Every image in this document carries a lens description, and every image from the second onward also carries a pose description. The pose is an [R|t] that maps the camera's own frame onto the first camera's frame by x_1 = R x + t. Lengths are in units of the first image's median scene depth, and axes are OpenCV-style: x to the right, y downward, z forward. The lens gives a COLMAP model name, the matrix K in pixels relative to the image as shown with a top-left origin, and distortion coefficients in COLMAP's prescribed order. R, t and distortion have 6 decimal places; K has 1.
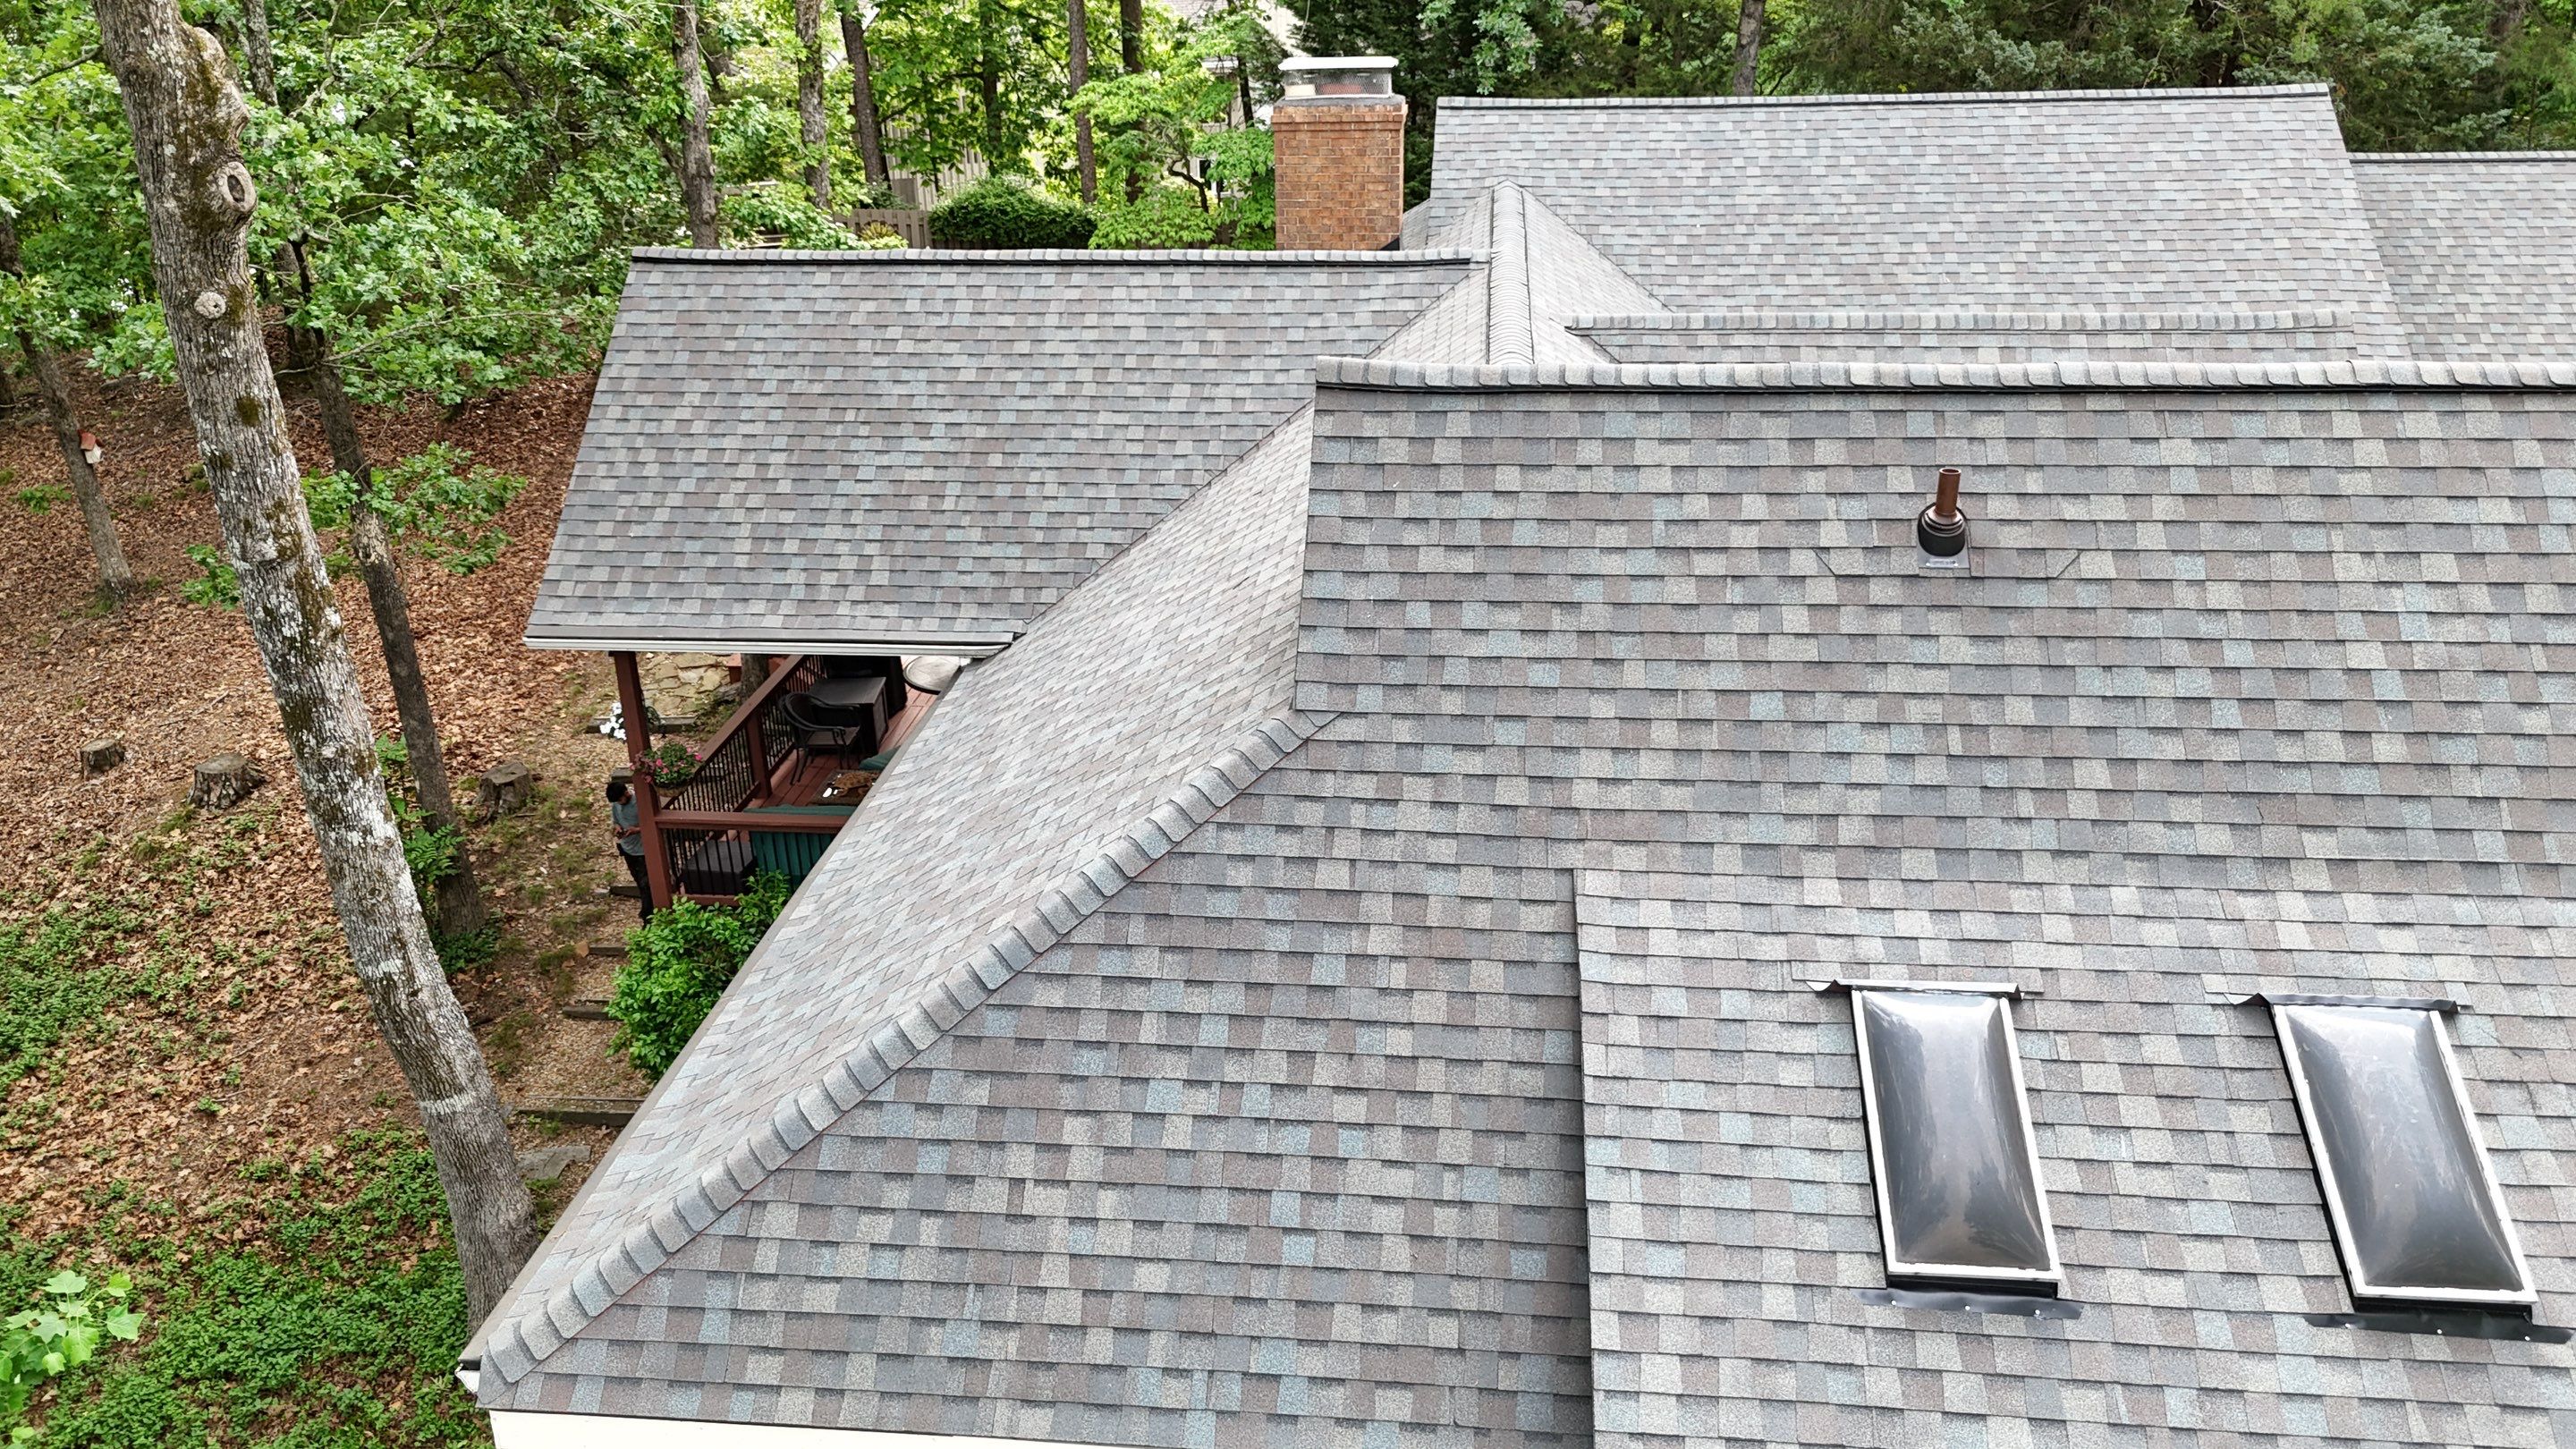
lens RADIAL K [[1907.8, 0, 1274.1], [0, 1907.8, 727.1], [0, 0, 1]] dist [0.035492, -0.022679]
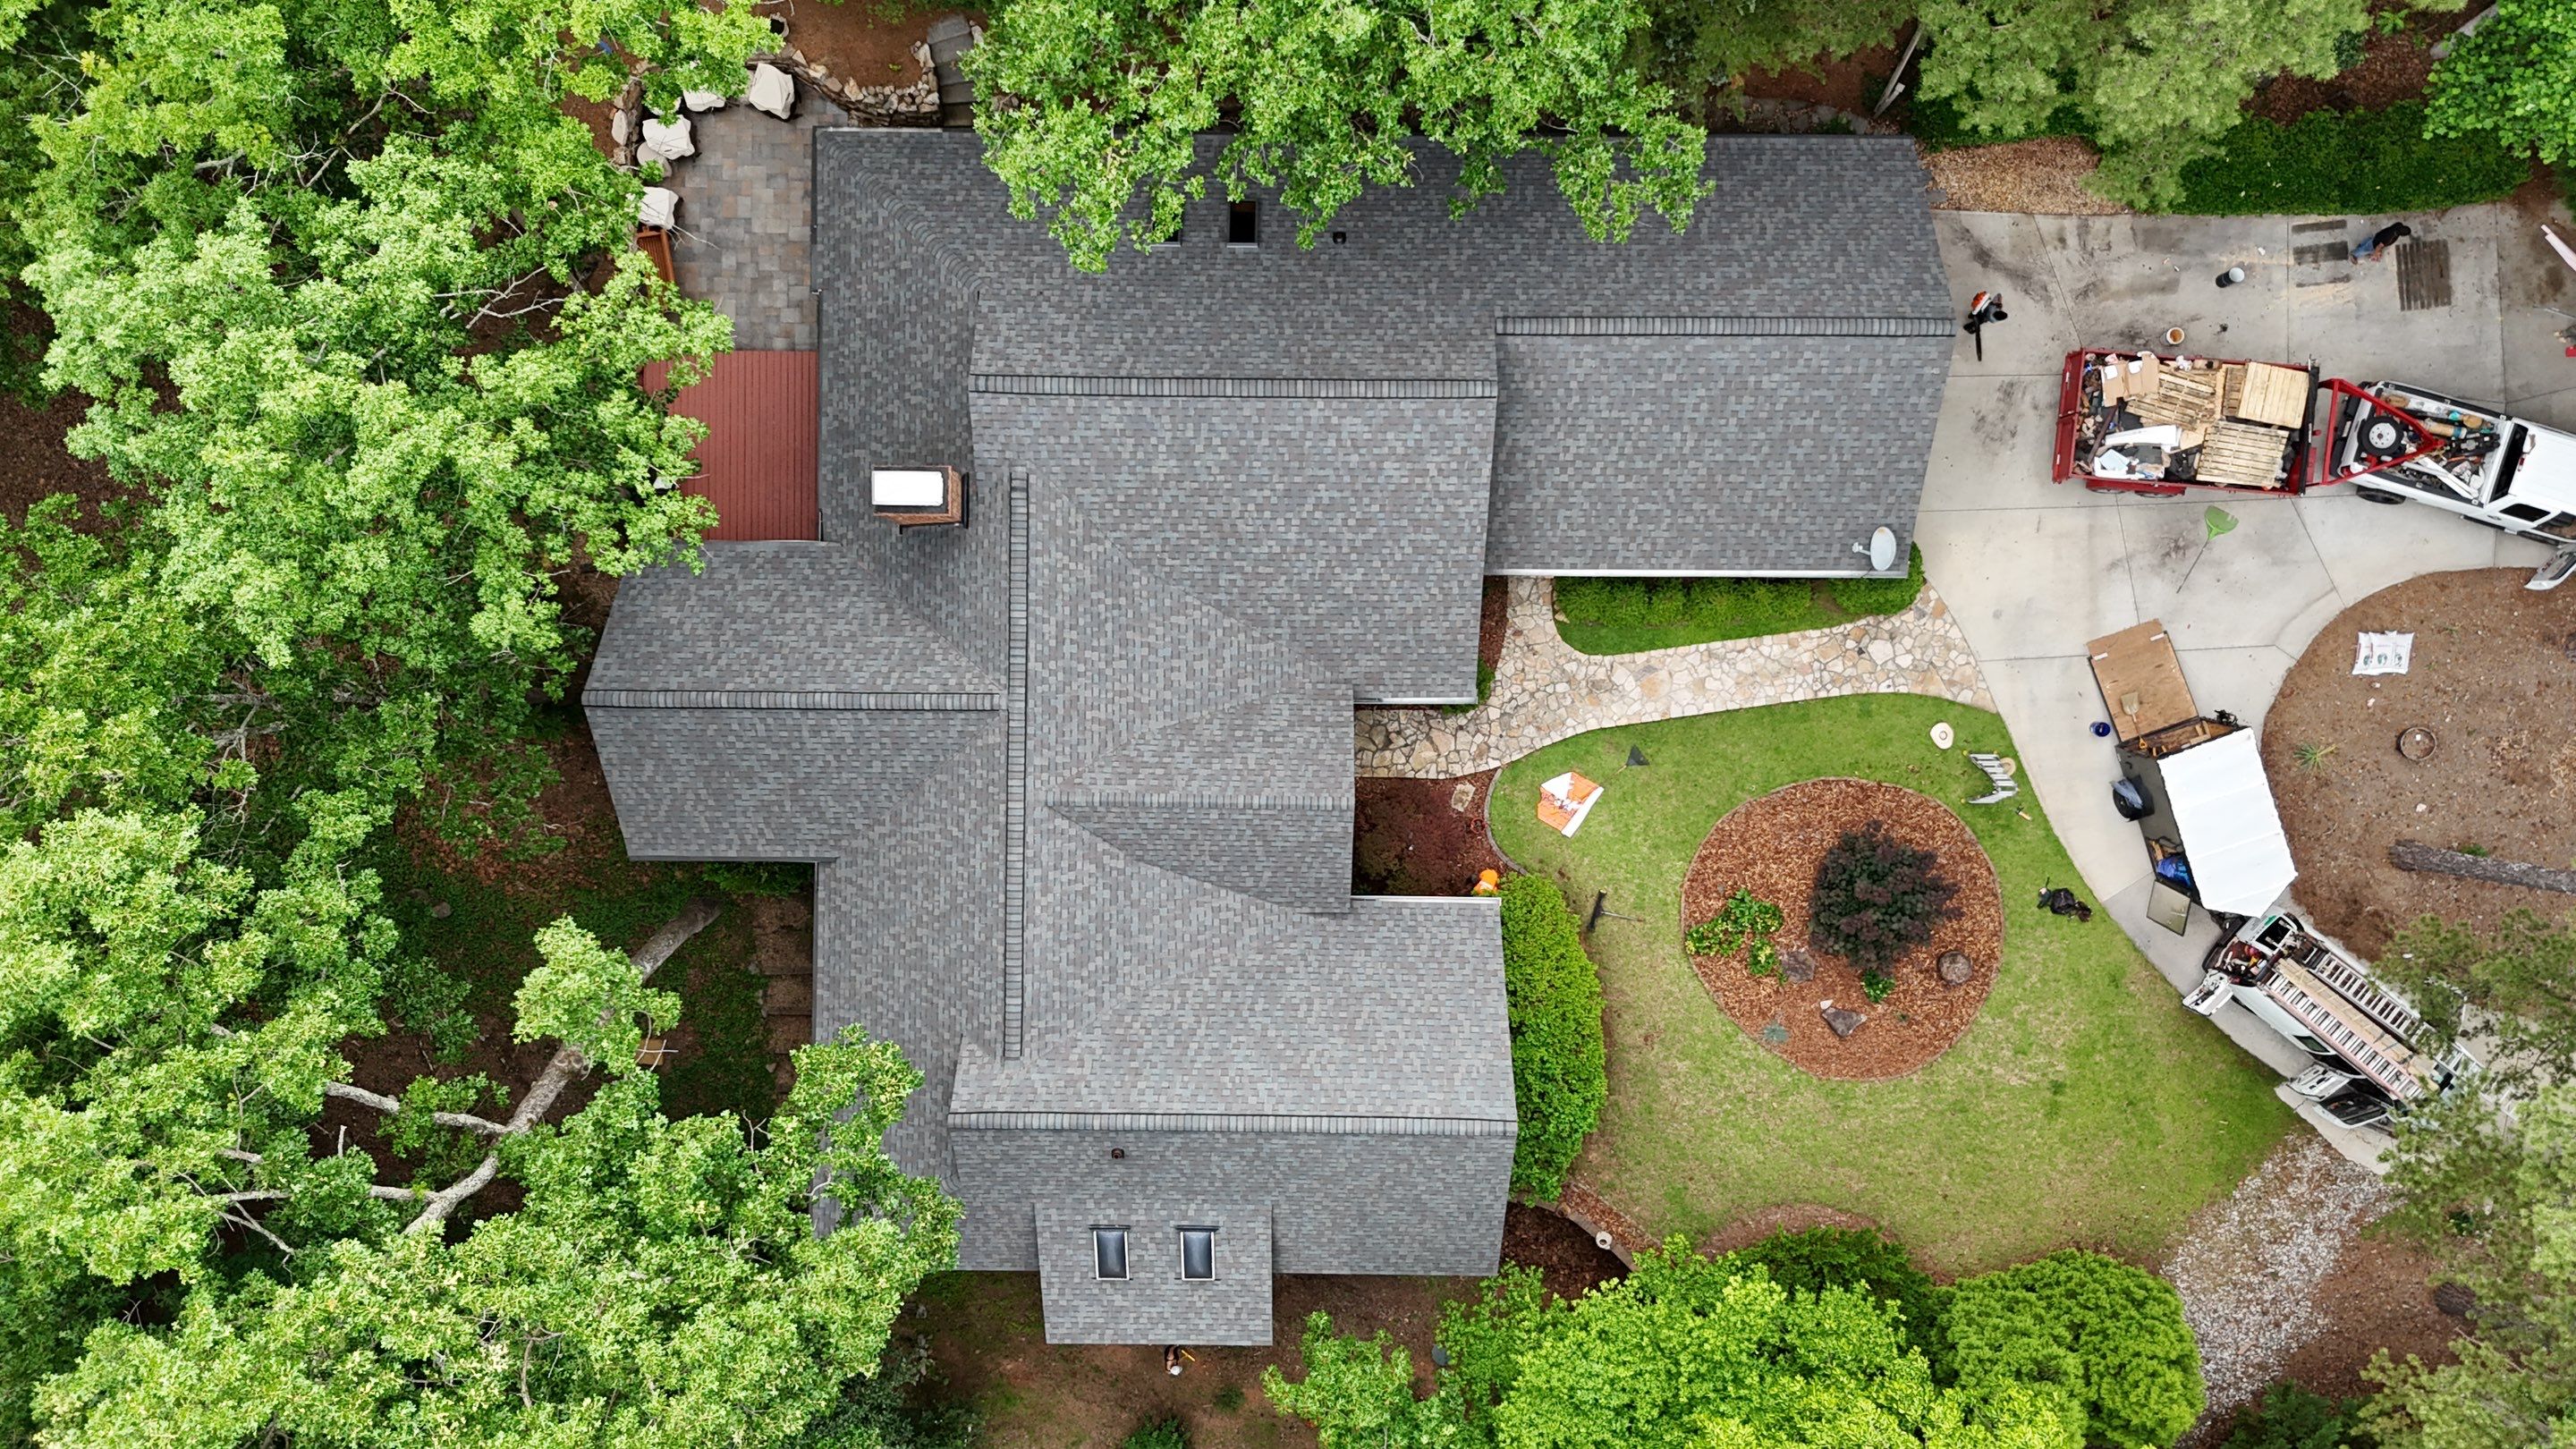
lens RADIAL K [[1907.8, 0, 1298.9], [0, 1907.8, 724.4], [0, 0, 1]] dist [0.035492, -0.022679]
pose [[0.995308, -0.095548, 0.015259, 0.336845], [0.024461, 0.401045, 0.915732, -1.821781], [-0.093616, -0.911062, 0.401501, 0.090725]]
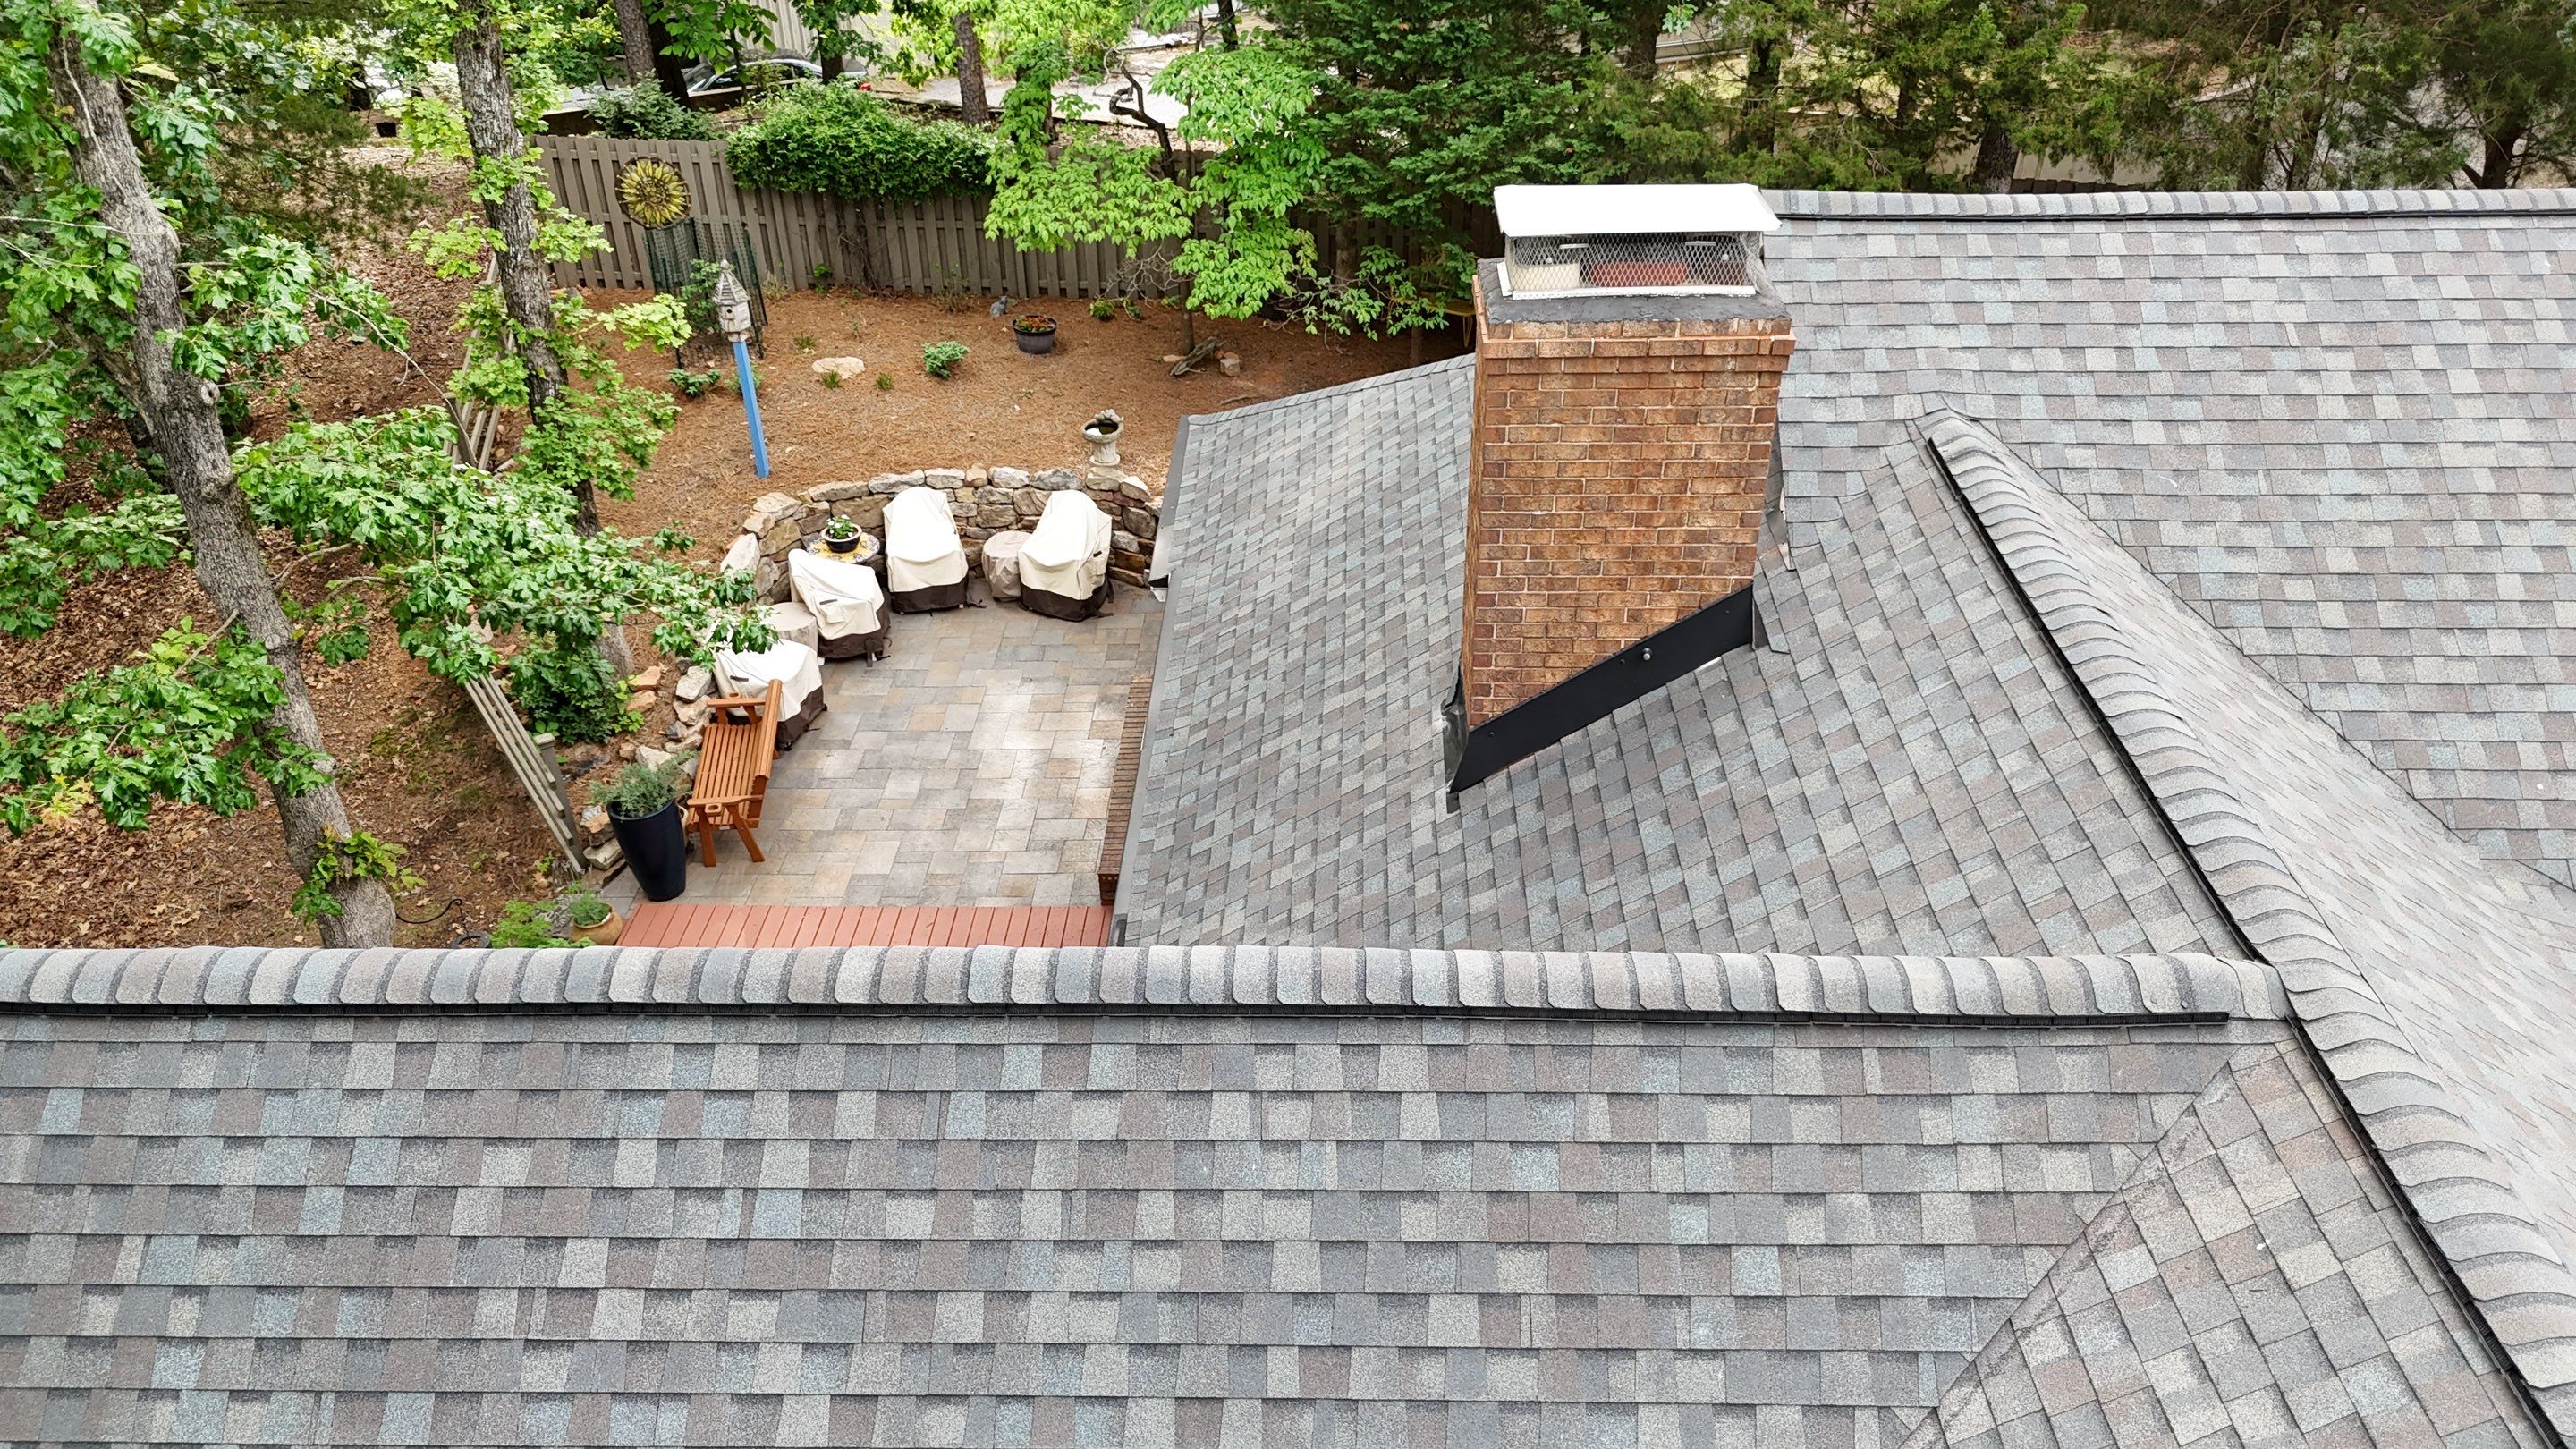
lens RADIAL K [[1907.8, 0, 1277.2], [0, 1907.8, 722.5], [0, 0, 1]] dist [0.035492, -0.022679]
pose [[0.997156, -0.037261, 0.065511, -0.079101], [0.026975, 0.988102, 0.151418, -0.300456], [-0.070373, -0.149220, 0.986297, 0.565725]]
